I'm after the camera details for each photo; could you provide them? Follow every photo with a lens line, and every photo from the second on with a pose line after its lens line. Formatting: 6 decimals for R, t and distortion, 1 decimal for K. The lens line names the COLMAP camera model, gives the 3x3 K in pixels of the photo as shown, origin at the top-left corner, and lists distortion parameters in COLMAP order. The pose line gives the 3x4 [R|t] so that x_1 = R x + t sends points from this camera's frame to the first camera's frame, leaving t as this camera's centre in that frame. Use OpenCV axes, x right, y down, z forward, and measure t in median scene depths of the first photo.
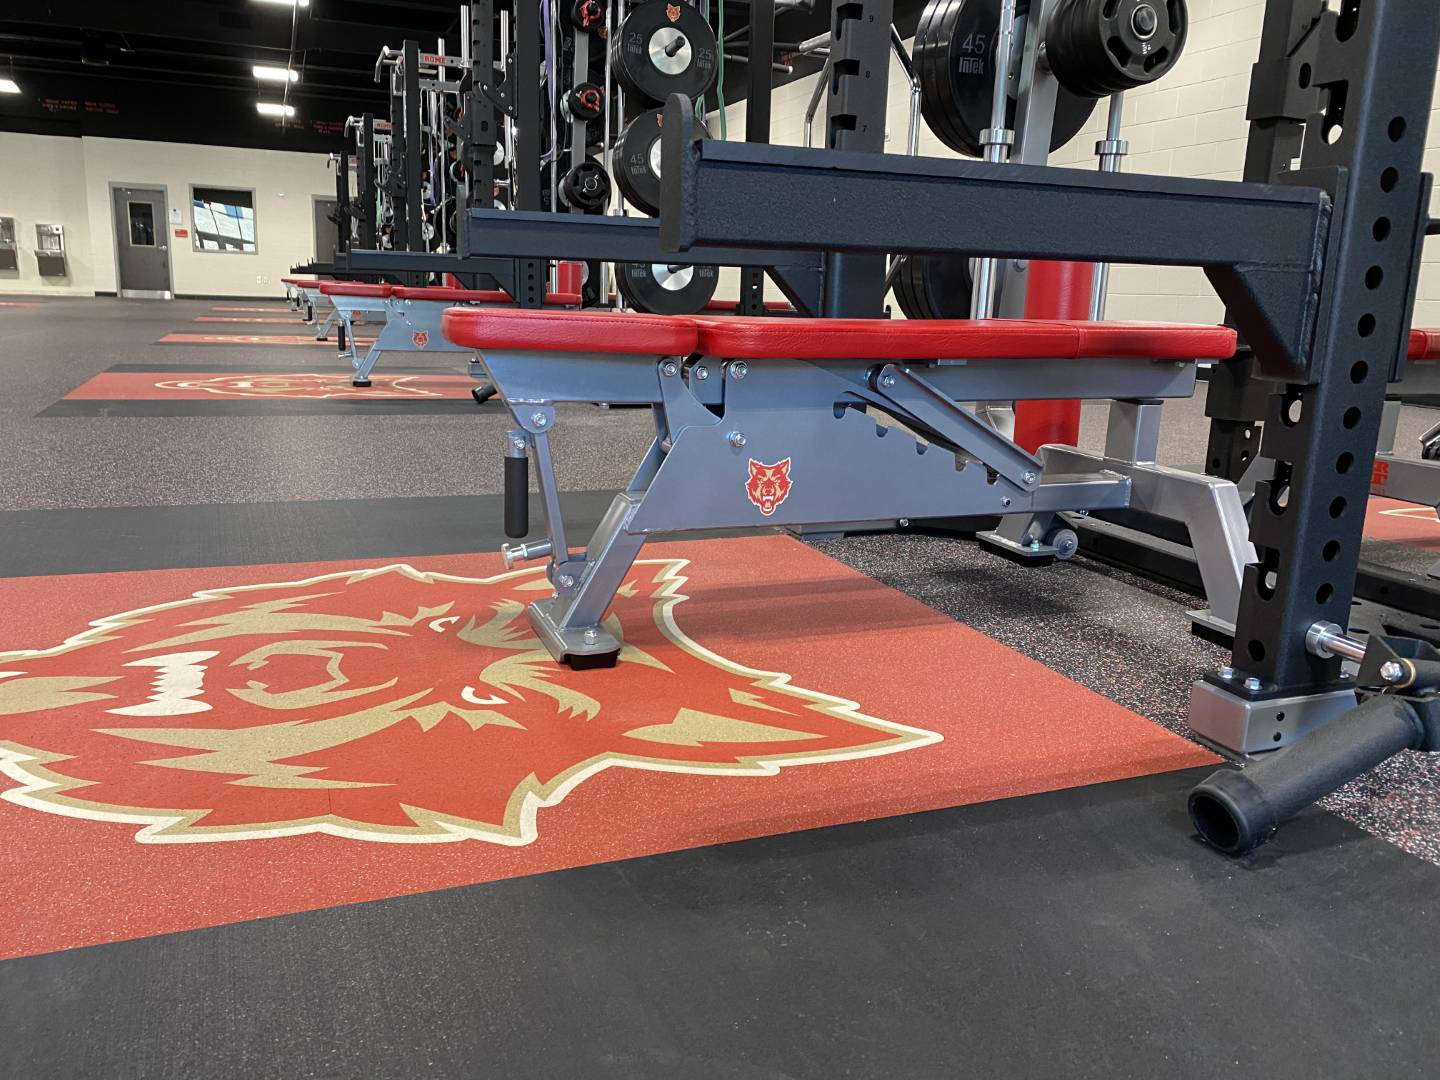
lens RADIAL K [[1092.5, 0, 724.4], [0, 1092.5, 535.8], [0, 0, 1]] dist [0.010028, 0.002113]
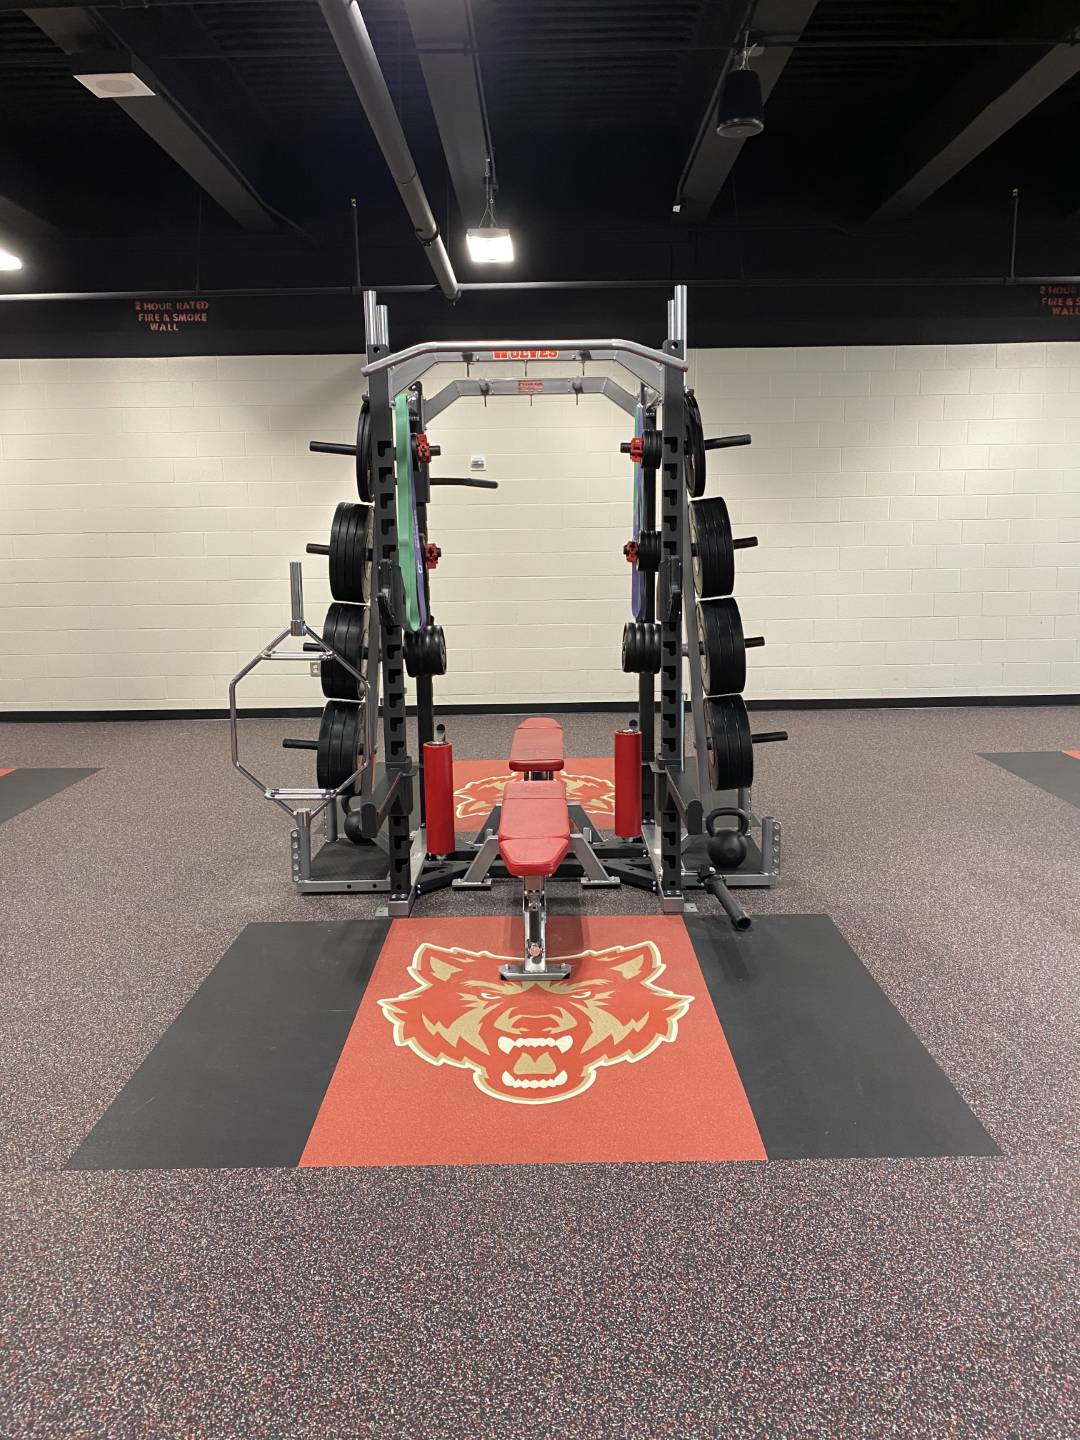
lens RADIAL K [[1092.5, 0, 541.1], [0, 1092.5, 720.2], [0, 0, 1]] dist [0.010028, 0.002113]
pose [[0.379481, -0.198348, 0.903688, -2.550115], [0.234320, 0.965509, 0.113520, -0.835736], [-0.895035, 0.168674, 0.412869, -0.146687]]
